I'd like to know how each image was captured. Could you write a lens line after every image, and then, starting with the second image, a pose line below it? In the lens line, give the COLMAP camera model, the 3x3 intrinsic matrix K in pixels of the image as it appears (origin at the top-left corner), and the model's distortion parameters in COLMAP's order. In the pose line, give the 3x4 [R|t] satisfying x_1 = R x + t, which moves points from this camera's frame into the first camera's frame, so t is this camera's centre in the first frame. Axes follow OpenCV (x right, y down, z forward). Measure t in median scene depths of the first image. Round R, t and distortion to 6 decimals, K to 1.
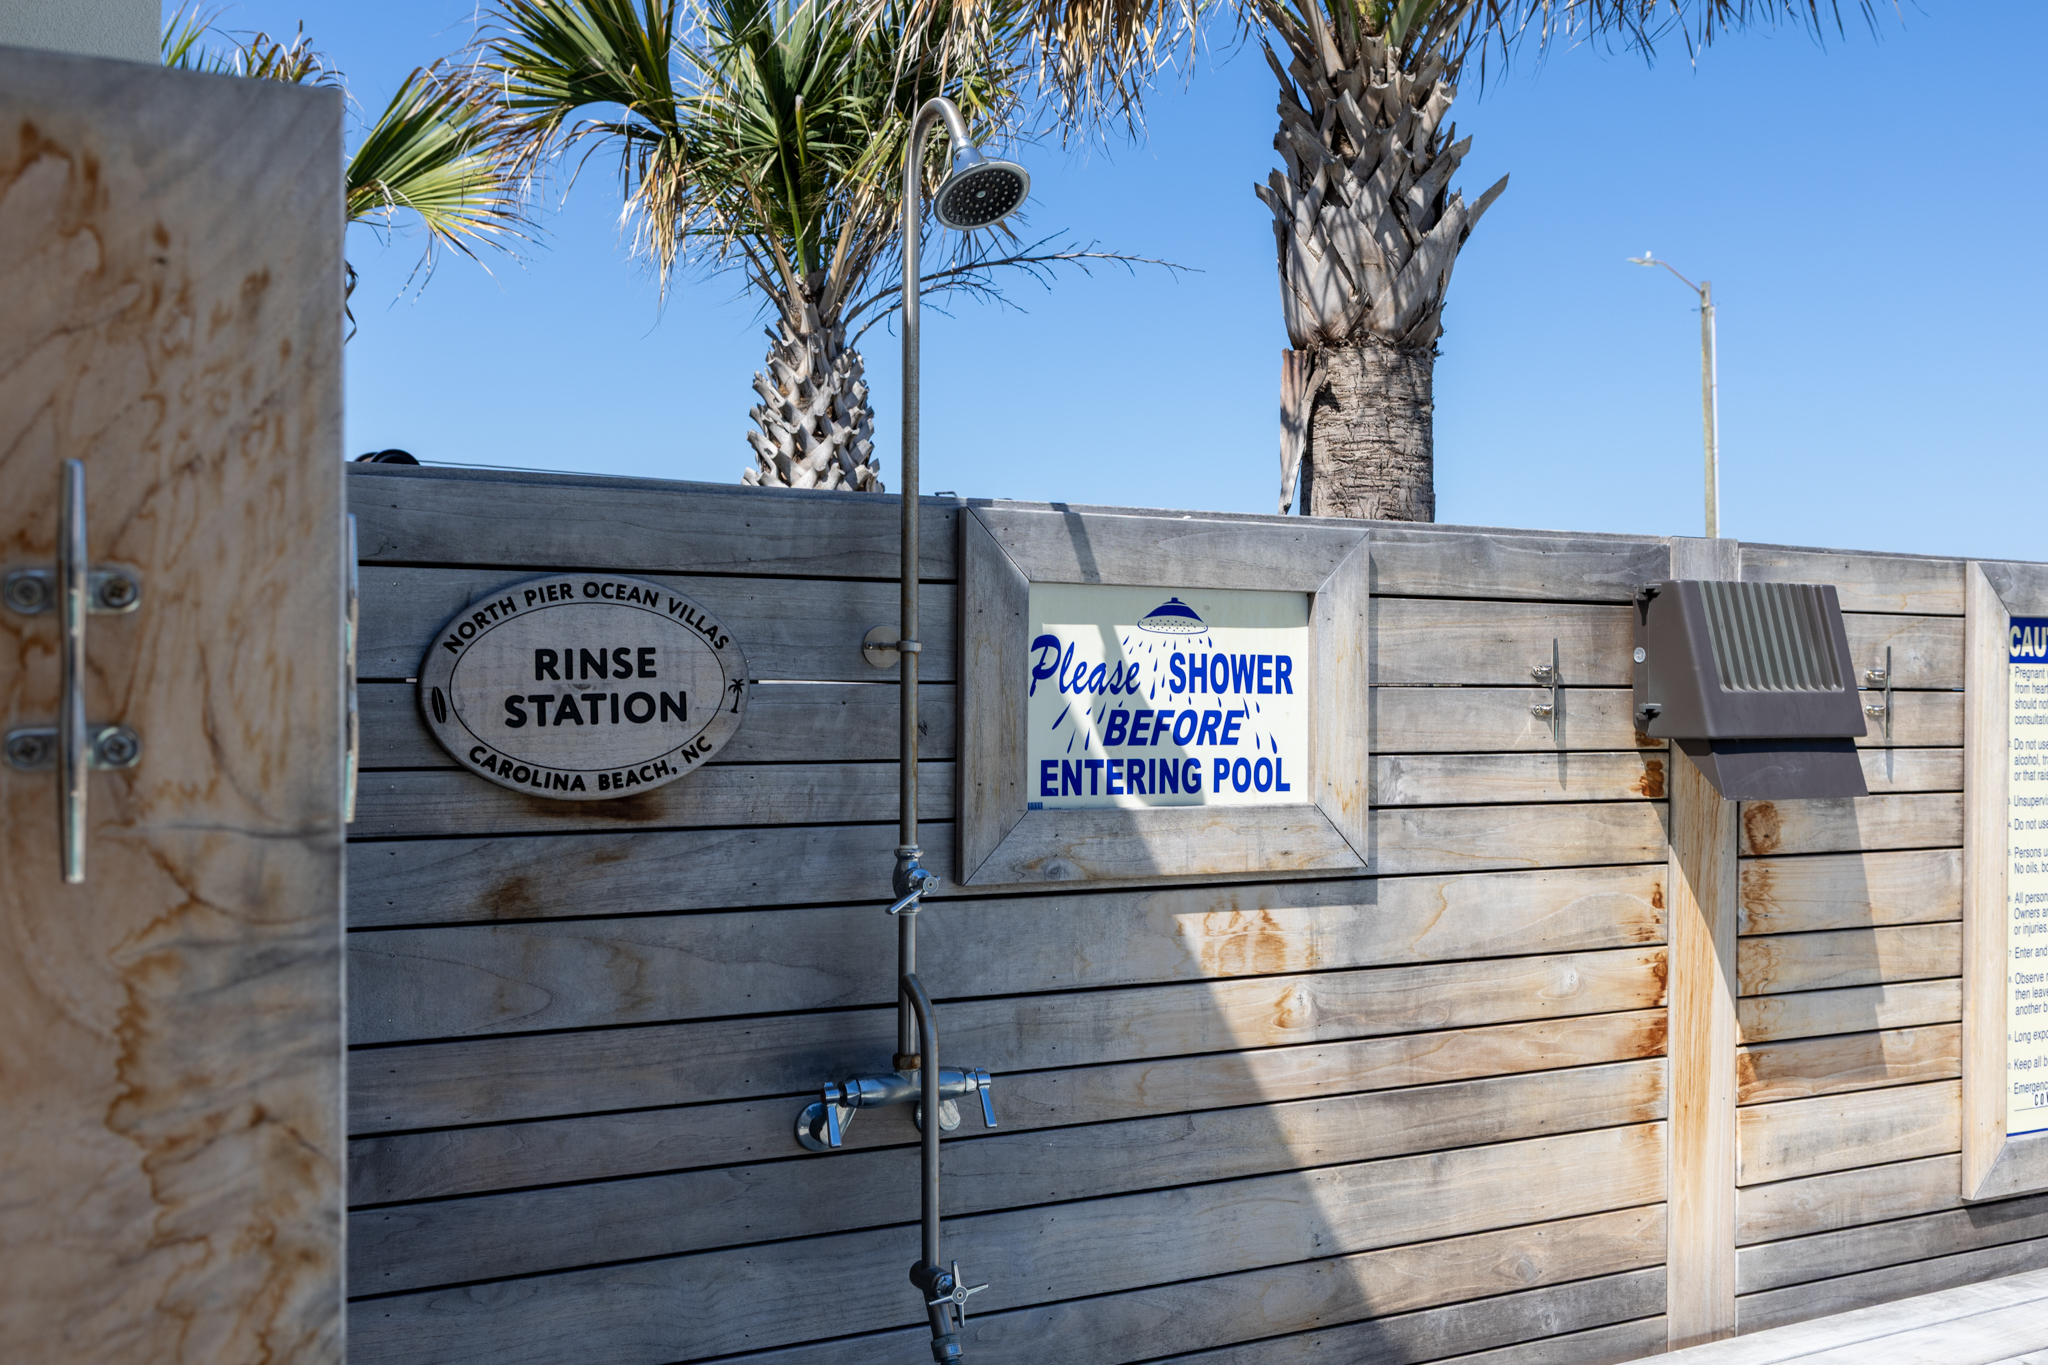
lens RADIAL K [[1928.8, 0, 1024.0], [0, 1928.8, 682.5], [0, 0, 1]] dist [0.004873, 0.003218]
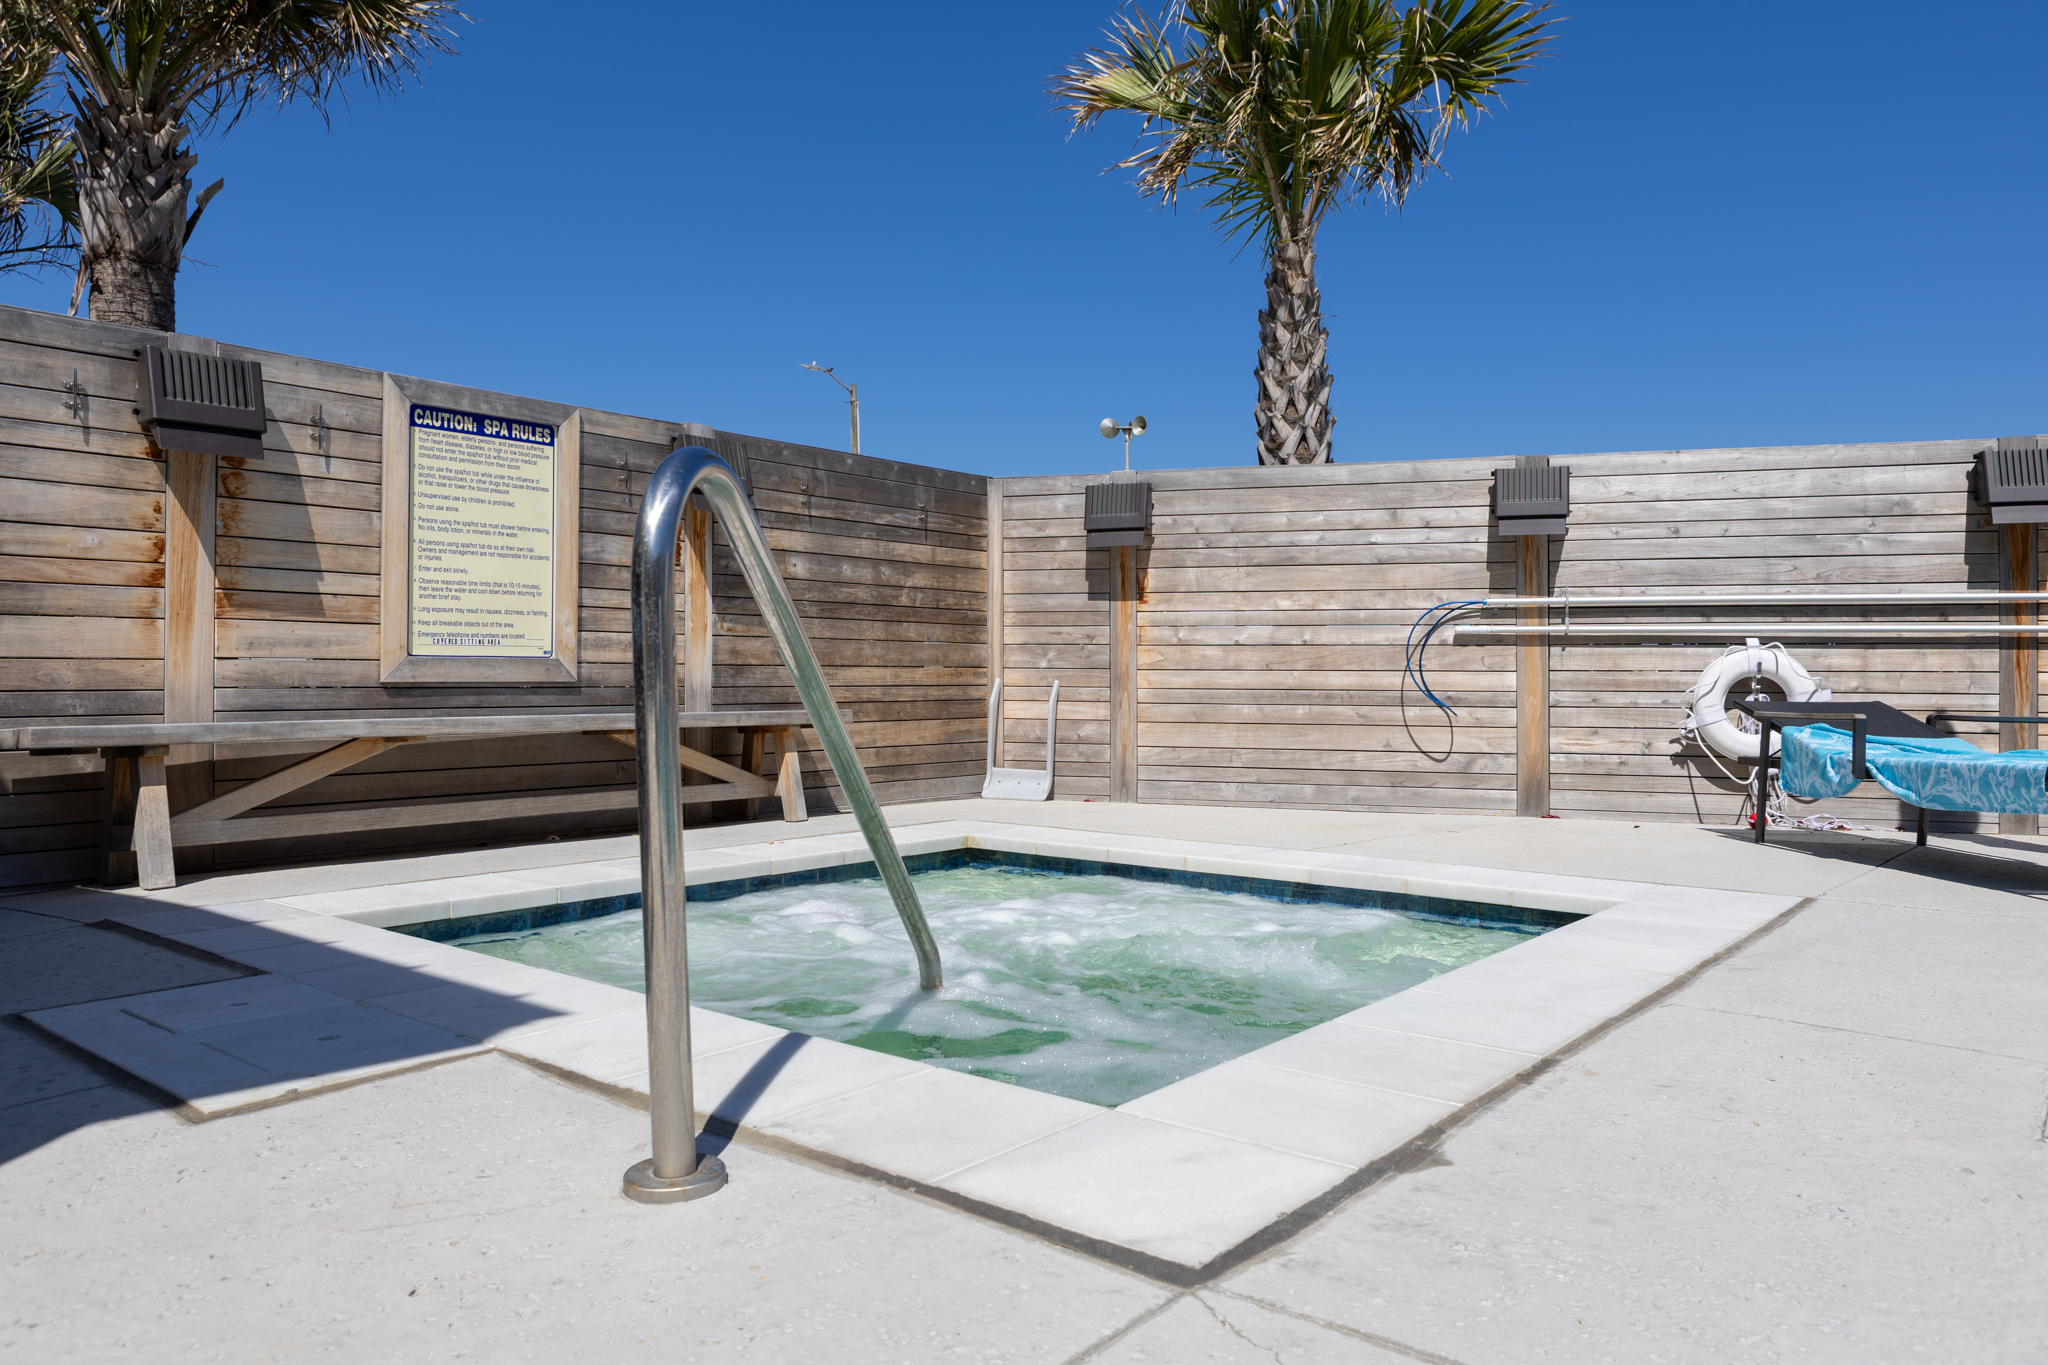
lens RADIAL K [[1378.9, 0, 1034.5], [0, 1378.9, 675.4], [0, 0, 1]] dist [-0.059582, 0.042281]
pose [[0.914804, -0.006493, 0.403847, 0.580015], [0.006301, 0.999979, 0.001804, 0.282278], [-0.403850, 0.000894, 0.914825, -0.651966]]
